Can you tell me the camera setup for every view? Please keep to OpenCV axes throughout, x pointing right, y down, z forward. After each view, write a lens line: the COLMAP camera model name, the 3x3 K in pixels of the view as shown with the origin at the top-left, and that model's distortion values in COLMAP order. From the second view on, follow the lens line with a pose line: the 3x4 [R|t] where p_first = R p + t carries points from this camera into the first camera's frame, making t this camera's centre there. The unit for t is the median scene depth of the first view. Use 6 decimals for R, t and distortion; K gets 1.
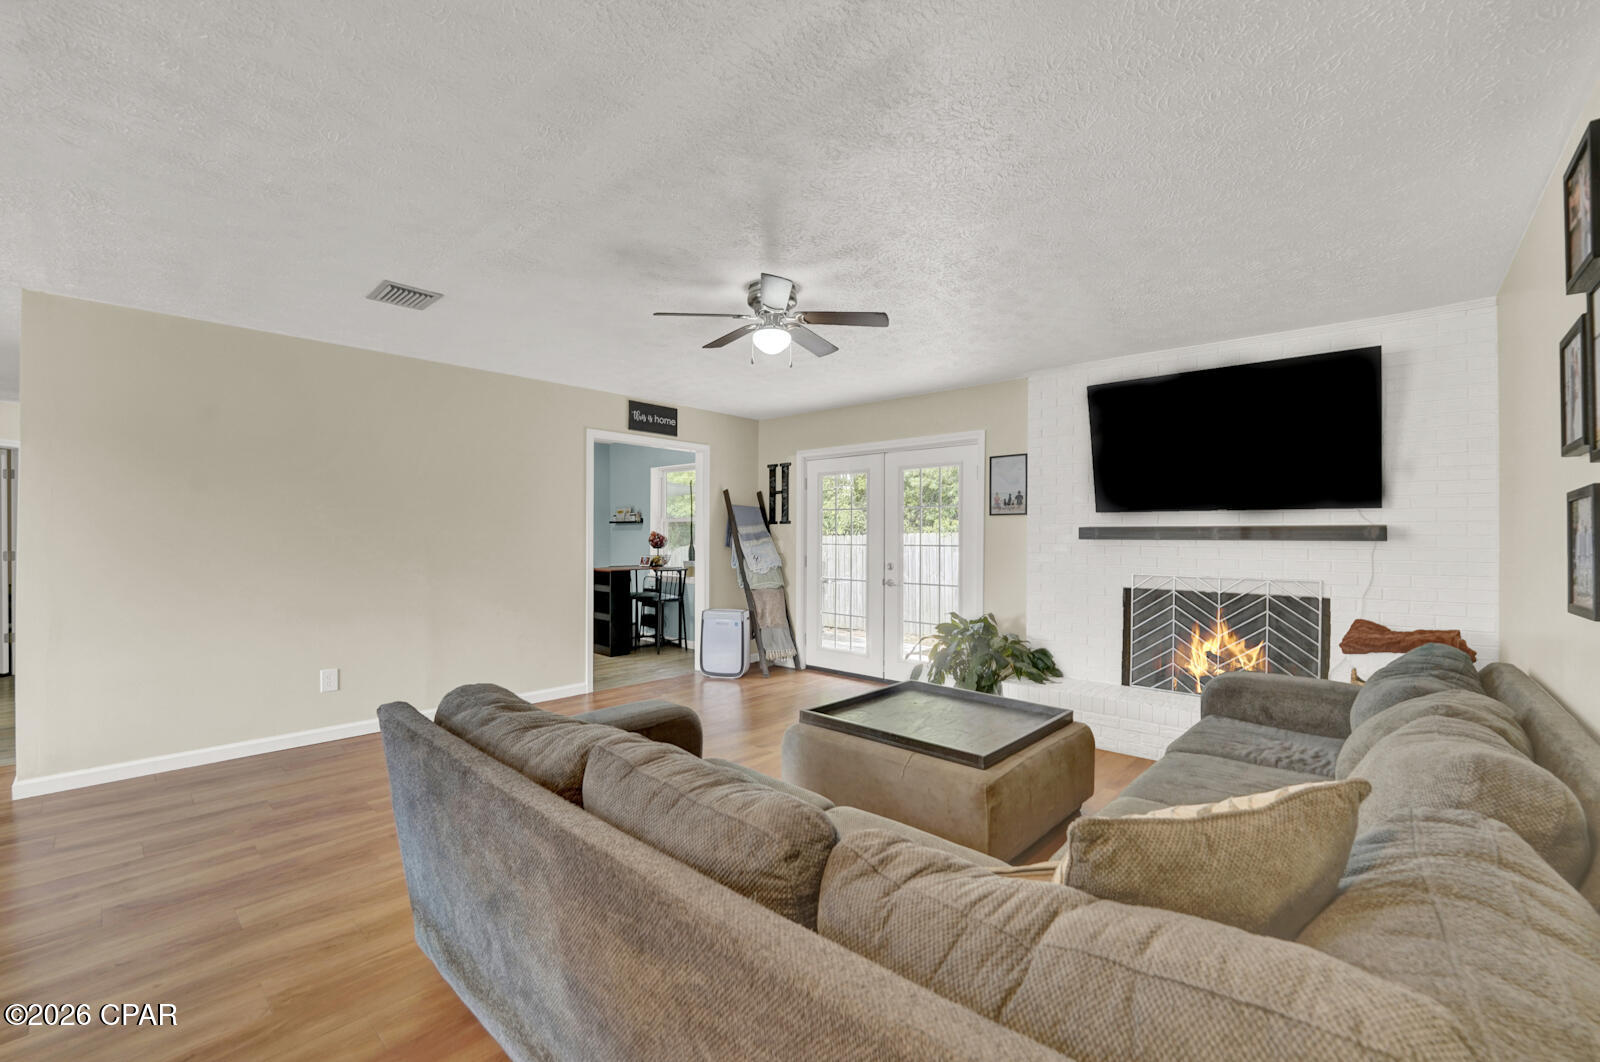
lens RADIAL K [[656.3, 0, 792.0], [0, 656.3, 539.0], [0, 0, 1]] dist [-0.024340, 0.001031]
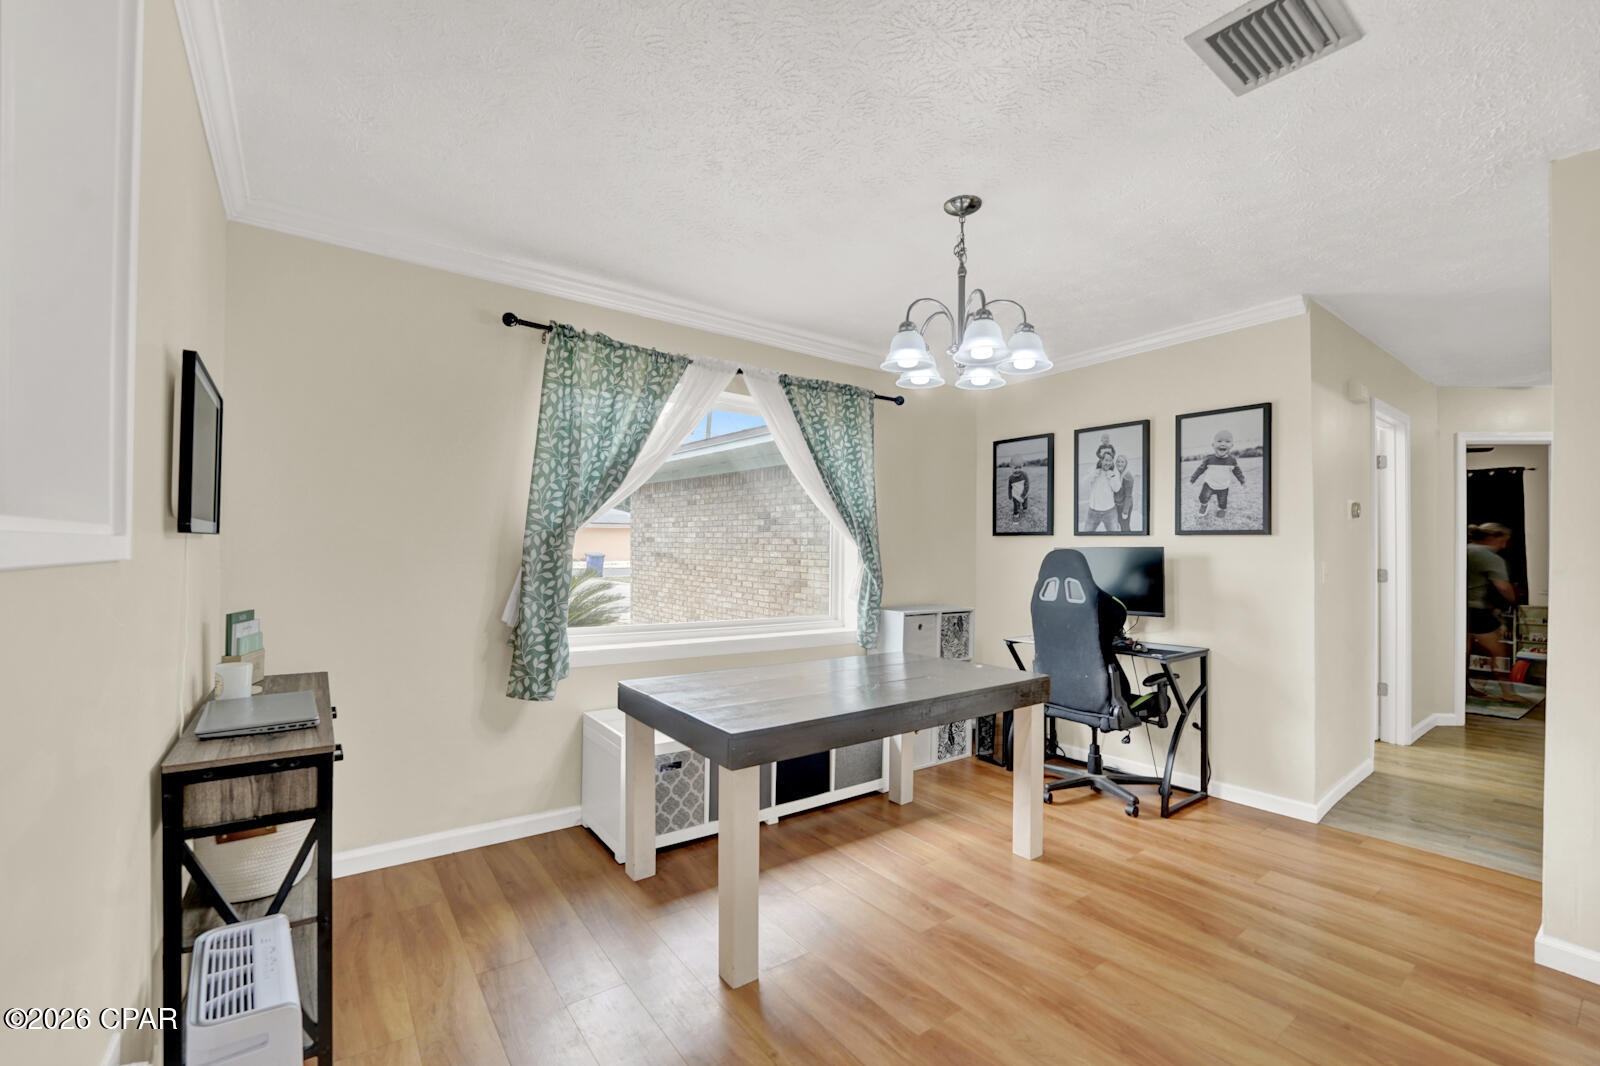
lens RADIAL K [[665.8, 0, 788.4], [0, 665.8, 539.9], [0, 0, 1]] dist [-0.025150, 0.000953]
pose [[-0.204240, -0.009573, -0.978874, -0.328073], [-0.011658, 0.999905, -0.007346, -0.001631], [0.978851, 0.009911, -0.204333, 0.287759]]
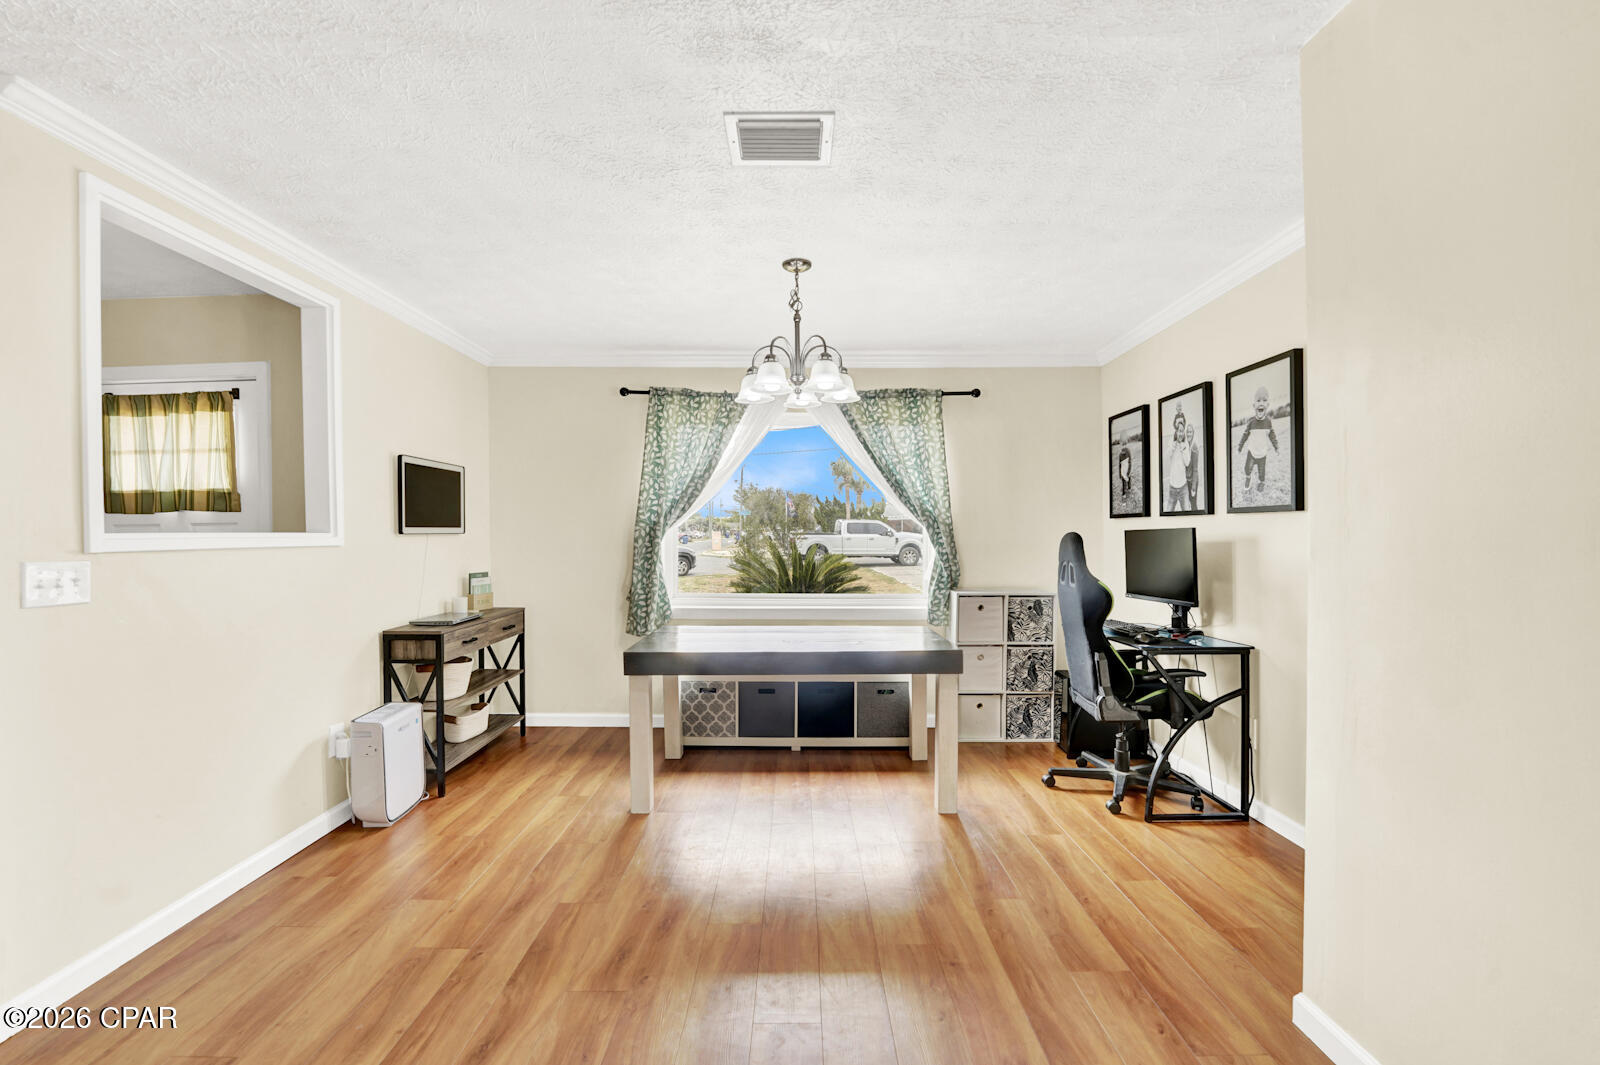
lens RADIAL K [[666.1, 0, 794.2], [0, 666.1, 536.1], [0, 0, 1]] dist [-0.026548, 0.000501]
pose [[-0.742049, 0.011114, -0.670254, -0.418827], [0.008017, 0.999938, 0.007705, -0.004428], [0.670298, 0.000344, -0.742092, 0.839934]]
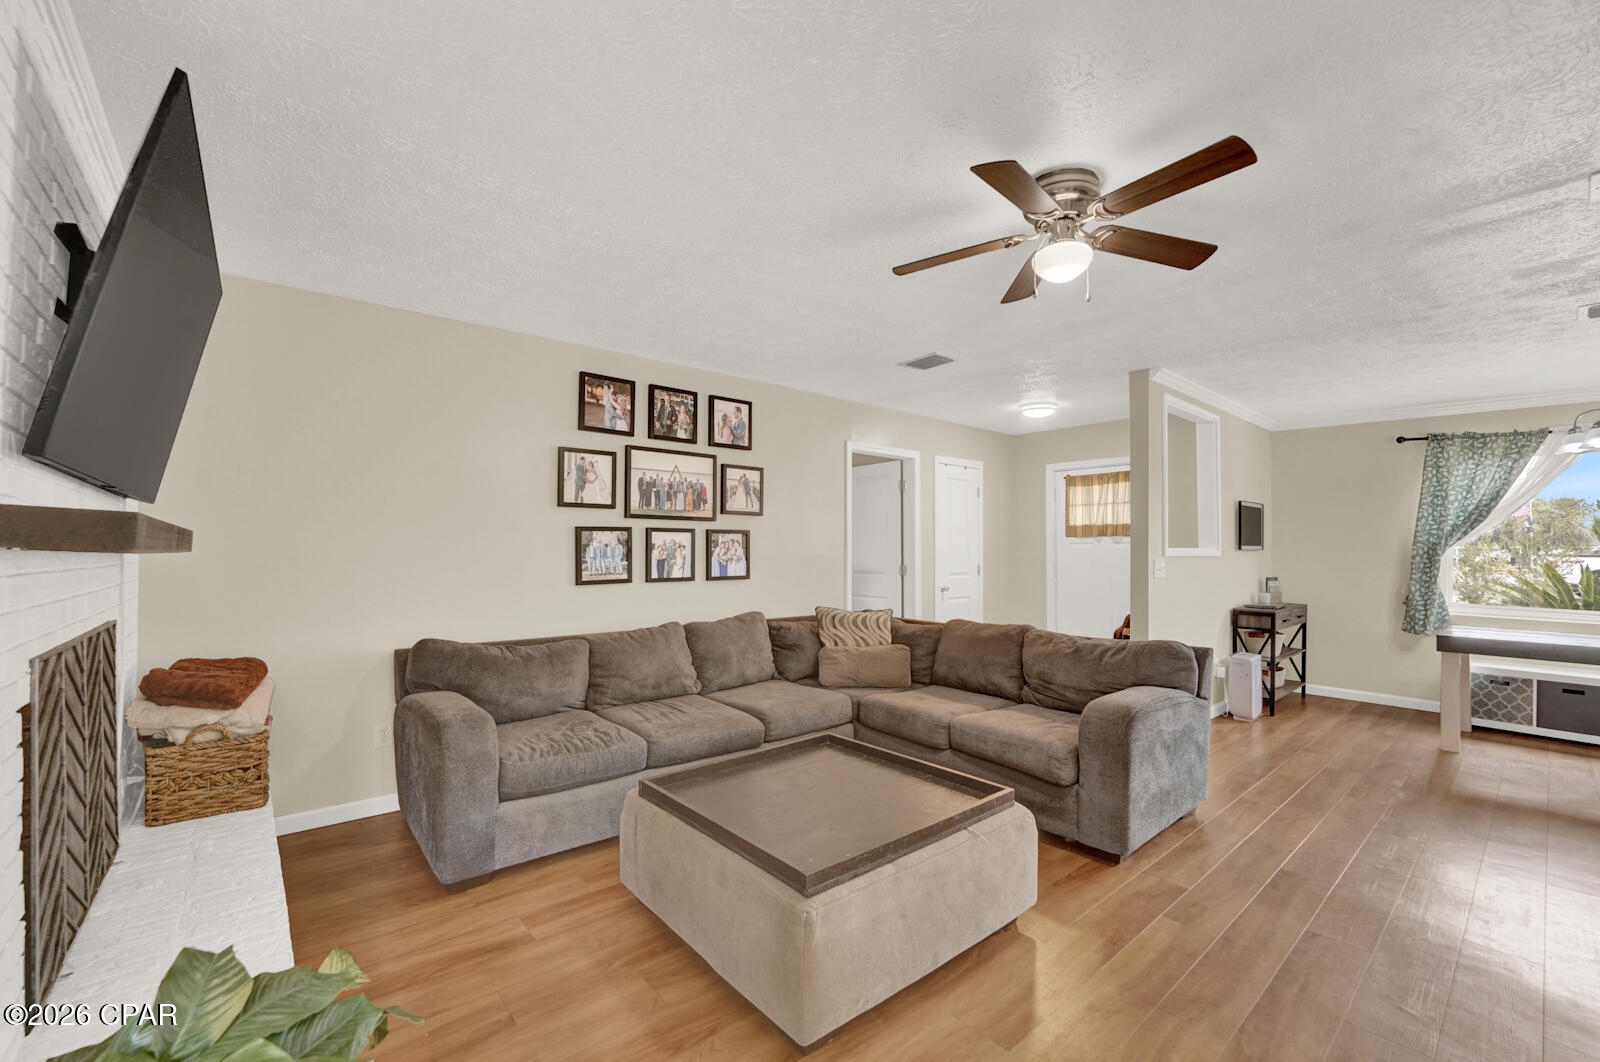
lens RADIAL K [[656.3, 0, 792.0], [0, 656.3, 539.0], [0, 0, 1]] dist [-0.024340, 0.001031]
pose [[-0.991365, -0.004510, 0.131052, 0.120769], [-0.006203, 0.999902, -0.012515, -0.004584], [-0.130983, -0.013220, -0.991296, 1.318116]]
